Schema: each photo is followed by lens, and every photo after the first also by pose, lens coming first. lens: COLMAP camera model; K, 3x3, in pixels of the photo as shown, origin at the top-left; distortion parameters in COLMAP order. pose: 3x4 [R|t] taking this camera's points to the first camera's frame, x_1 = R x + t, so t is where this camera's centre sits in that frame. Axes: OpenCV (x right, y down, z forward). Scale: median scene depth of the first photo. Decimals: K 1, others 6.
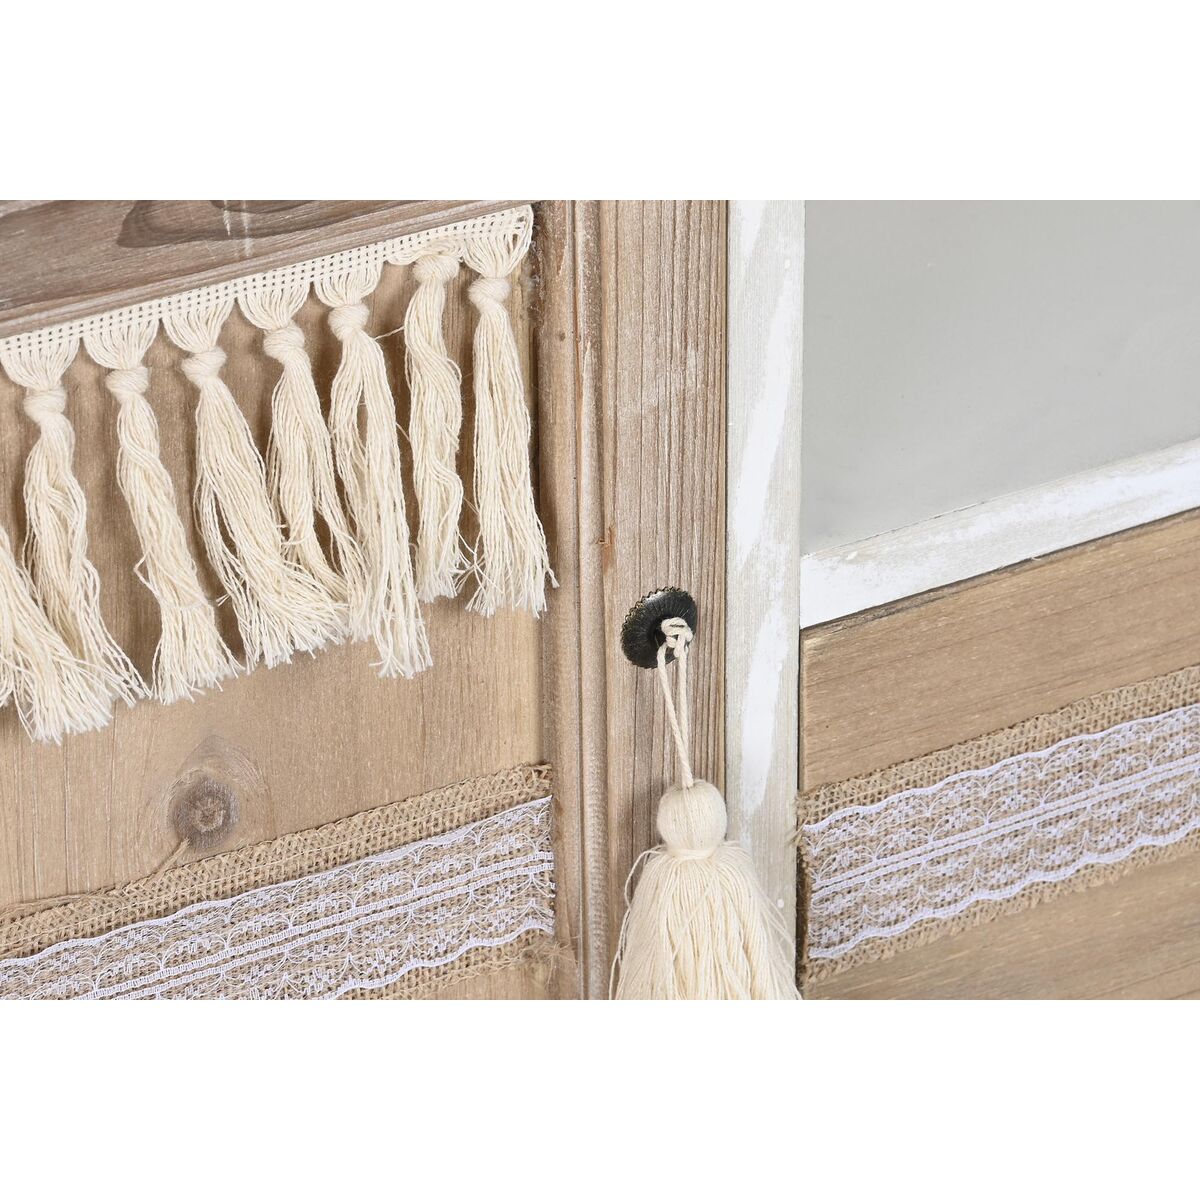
lens RADIAL K [[5150.8, 0, 598.4], [0, 5150.8, 601.1], [0, 0, 1]] dist [0.013043, 0.000000]
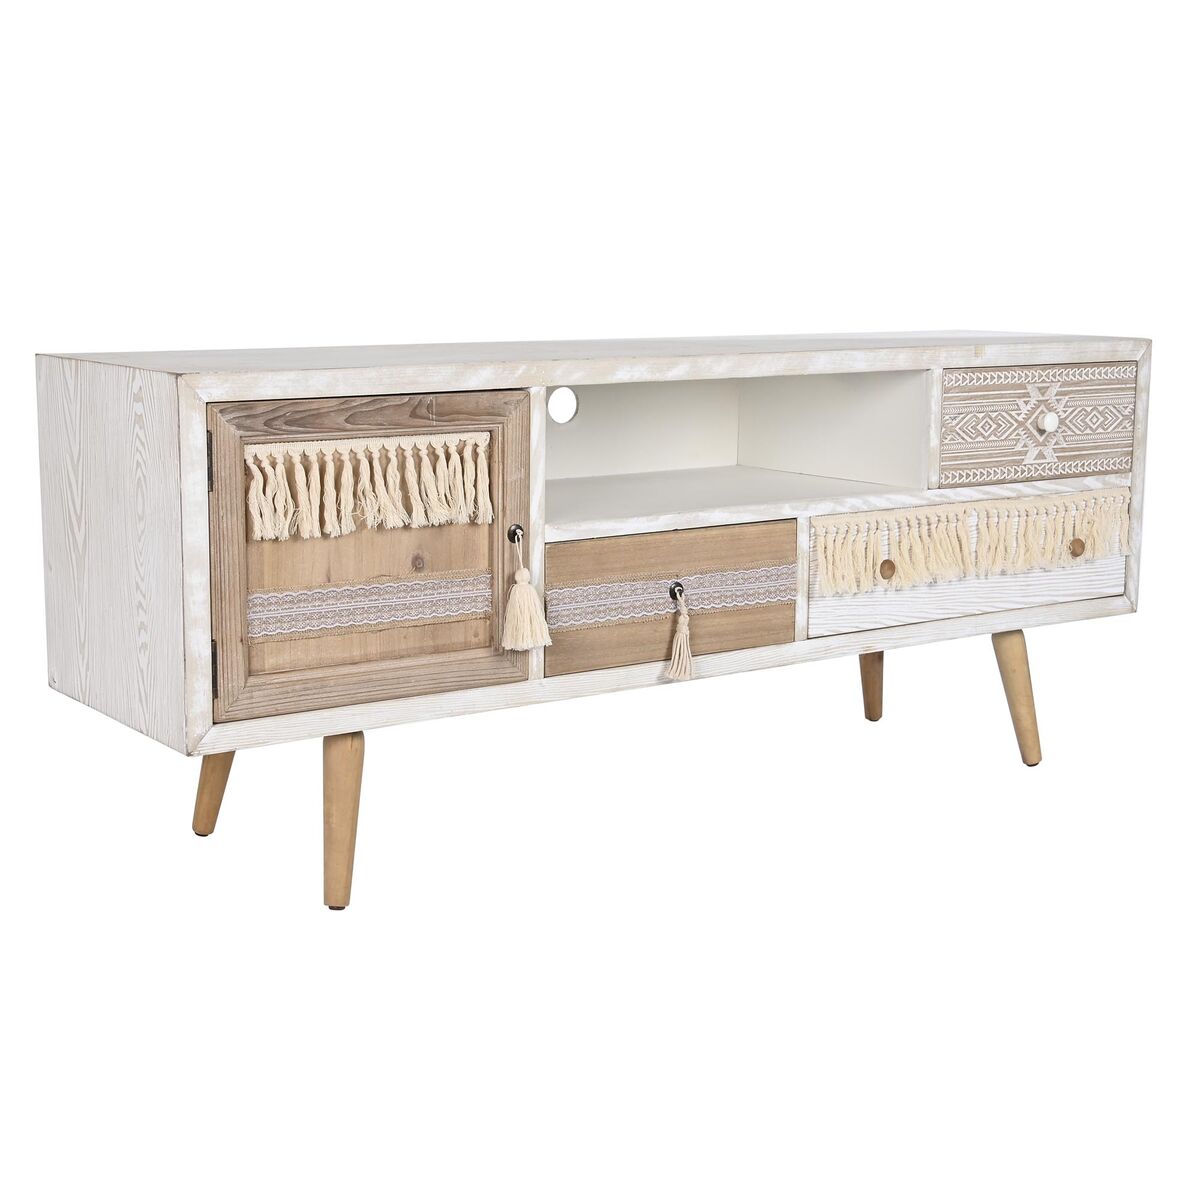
lens RADIAL K [[1907.7, 0, 601.2], [0, 1907.7, 606.8], [0, 0, 1]] dist [-0.054812, 0.000000]
pose [[0.995402, 0.002233, 0.095757, -0.077405], [0.029063, 0.945553, -0.324168, 0.642568], [-0.091267, 0.325461, 0.941140, -0.620604]]
